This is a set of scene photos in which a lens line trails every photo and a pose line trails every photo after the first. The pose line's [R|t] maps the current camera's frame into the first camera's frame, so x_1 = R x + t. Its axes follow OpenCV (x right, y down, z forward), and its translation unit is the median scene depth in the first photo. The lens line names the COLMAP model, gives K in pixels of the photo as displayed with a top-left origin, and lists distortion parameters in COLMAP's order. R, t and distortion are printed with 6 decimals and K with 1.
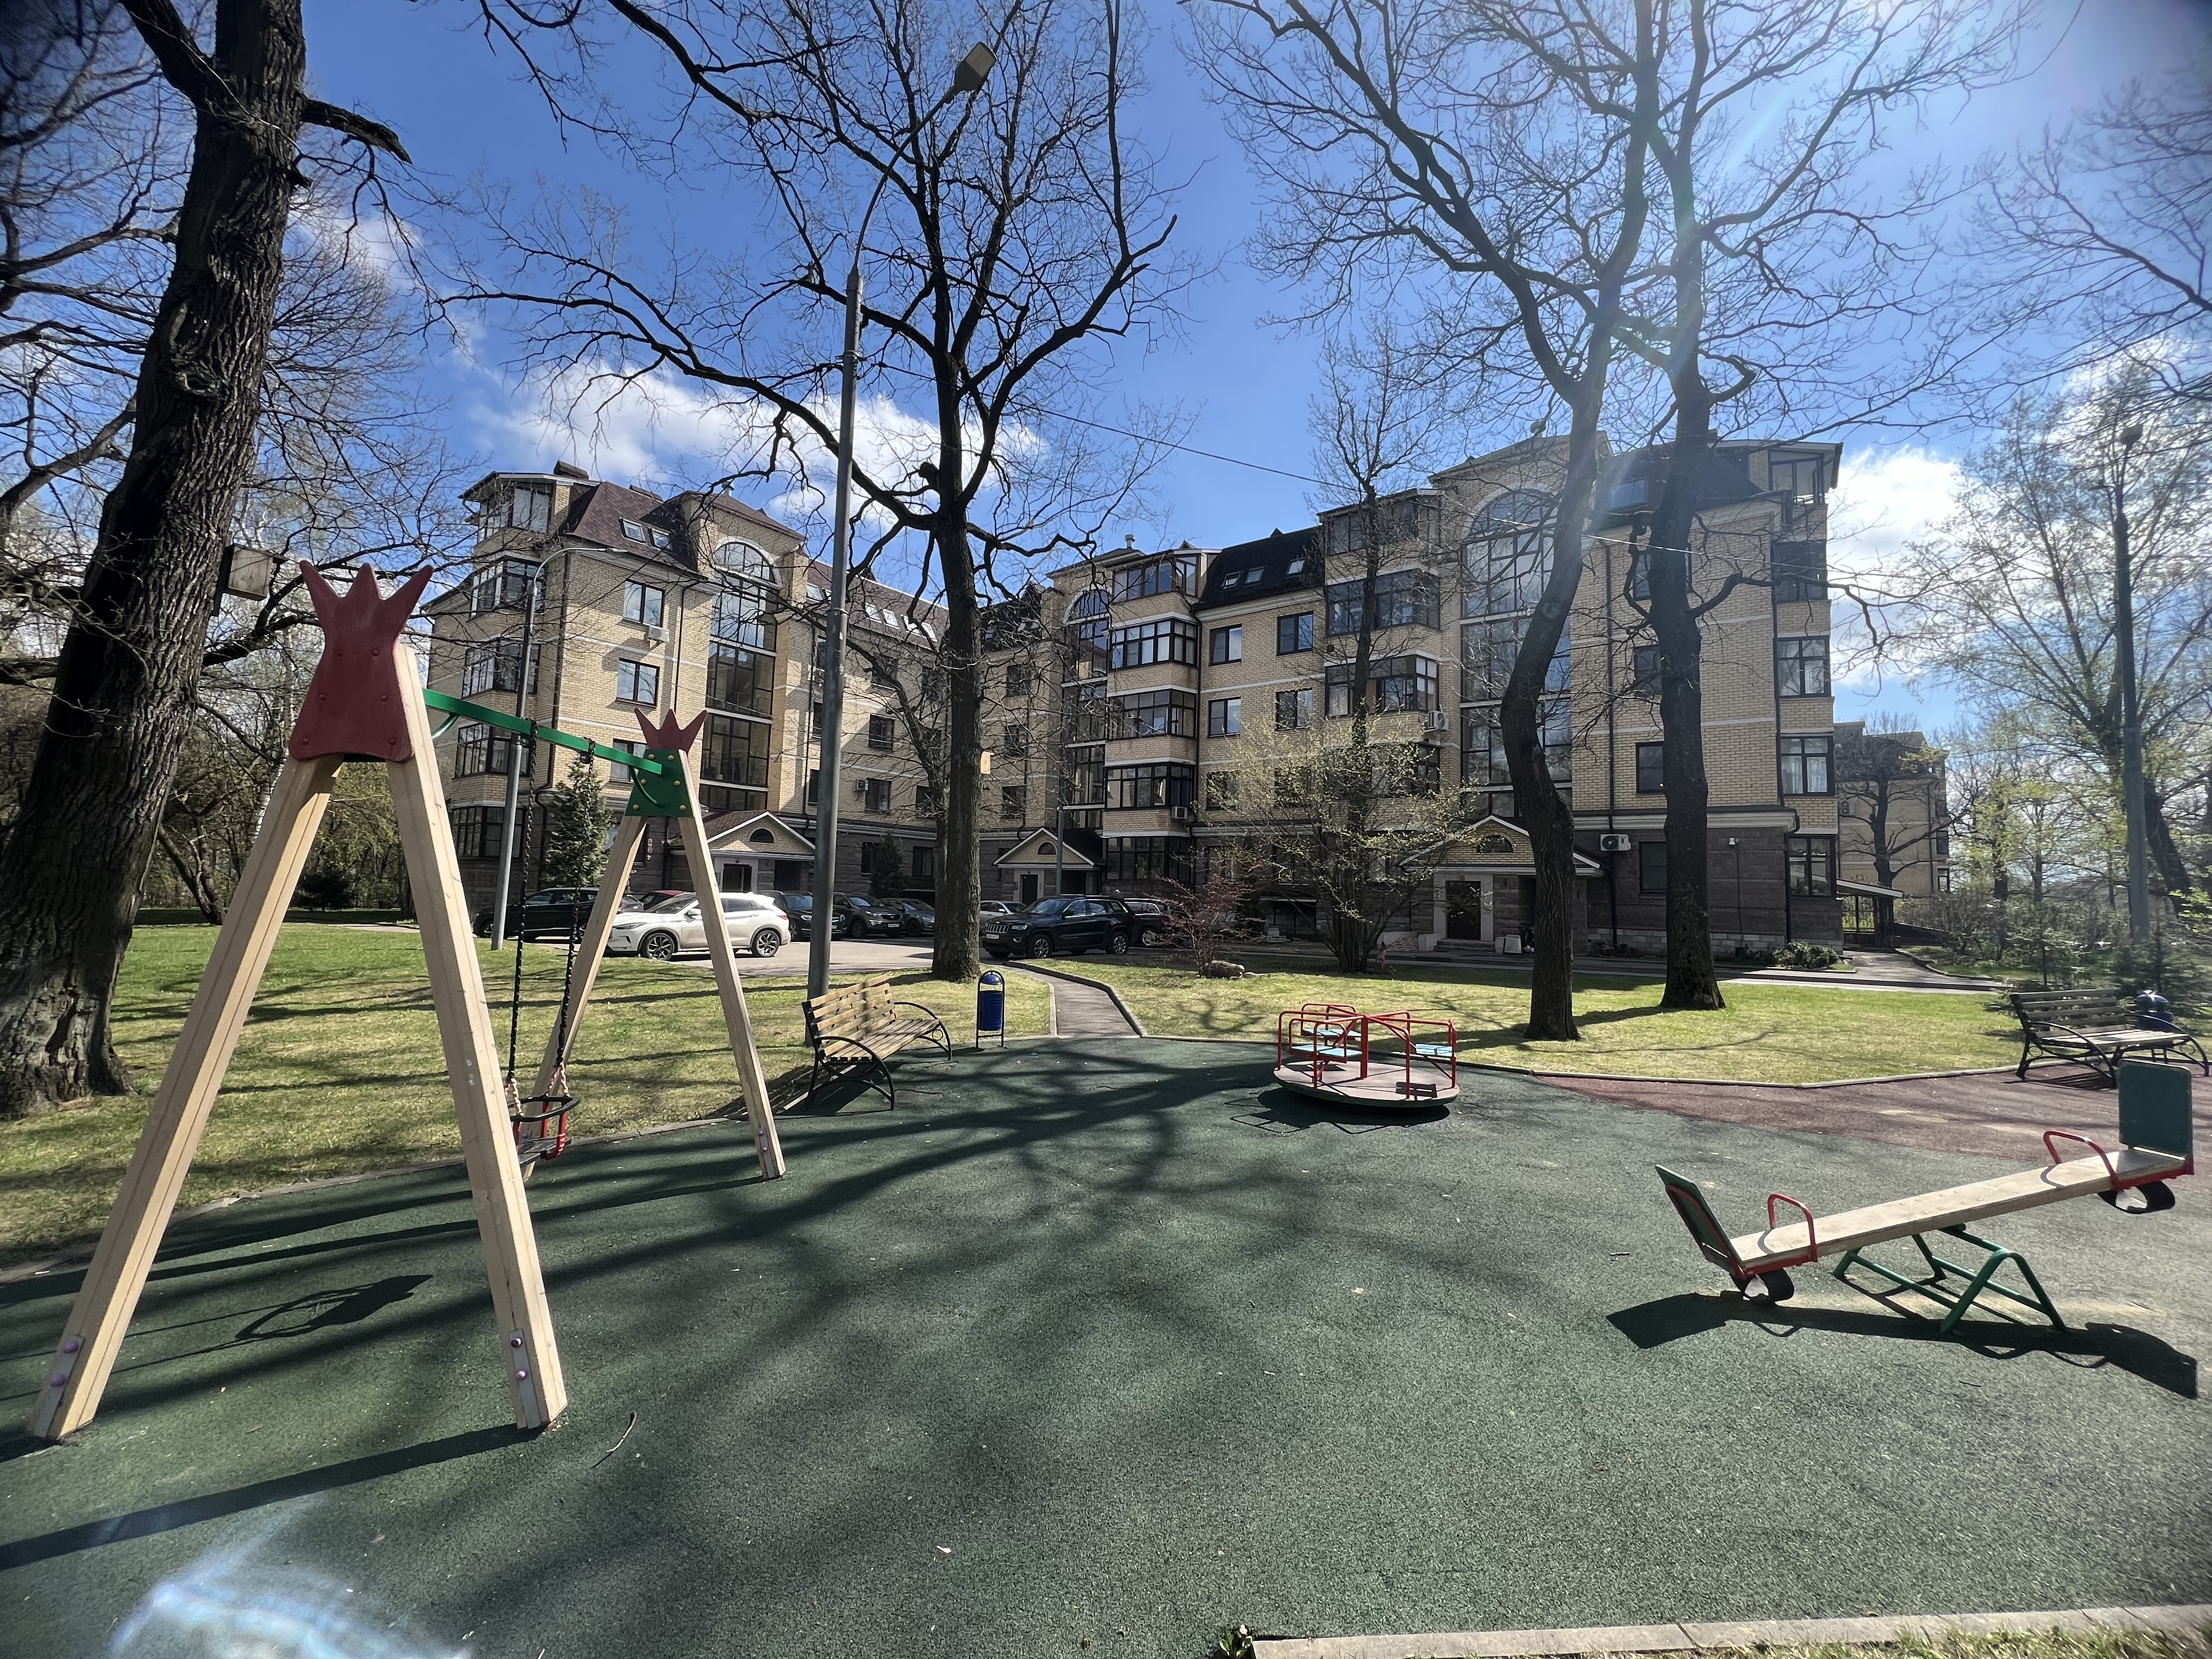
lens RADIAL K [[883.0, 0, 1099.3], [0, 883.0, 826.7], [0, 0, 1]] dist [0.000465, 0.000014]
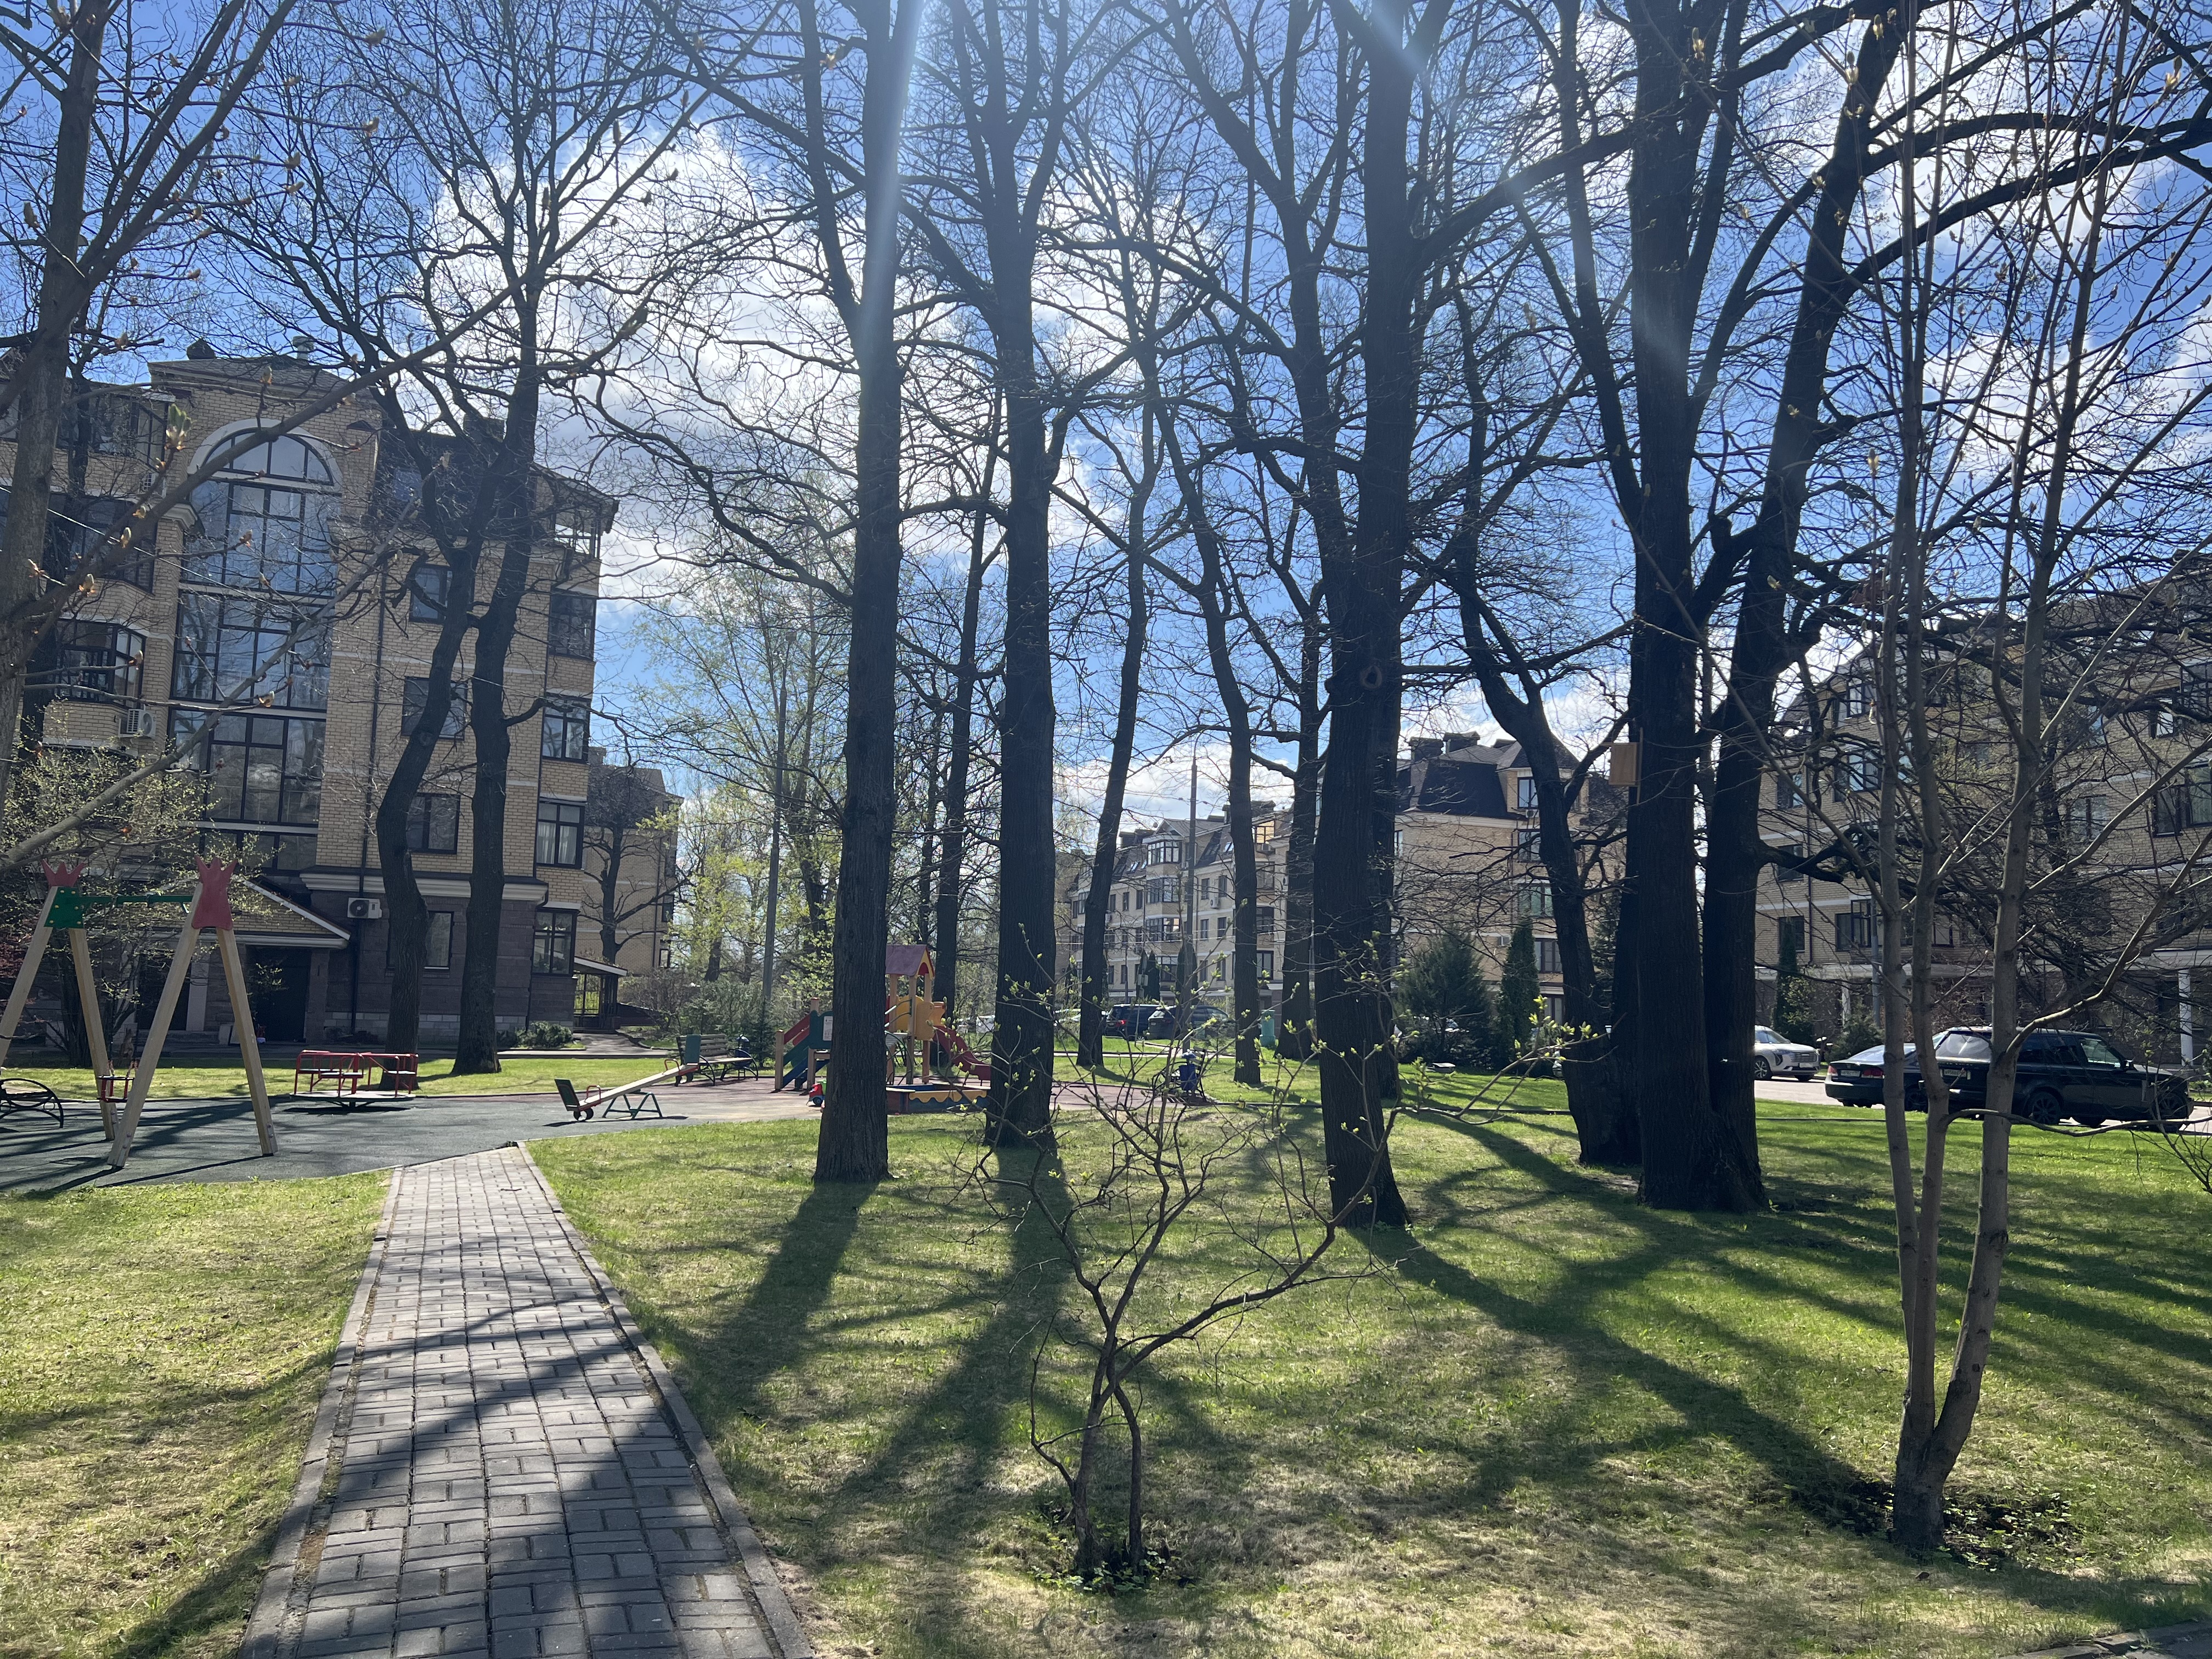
lens RADIAL K [[1658.4, 0, 1107.0], [0, 1658.4, 848.6], [0, 0, 1]] dist [0.050690, -0.055313]
pose [[0.523961, 0.071190, 0.848762, -0.284813], [-0.077111, 0.996374, -0.035968, -0.025761], [-0.848245, -0.046603, 0.527550, -0.306764]]
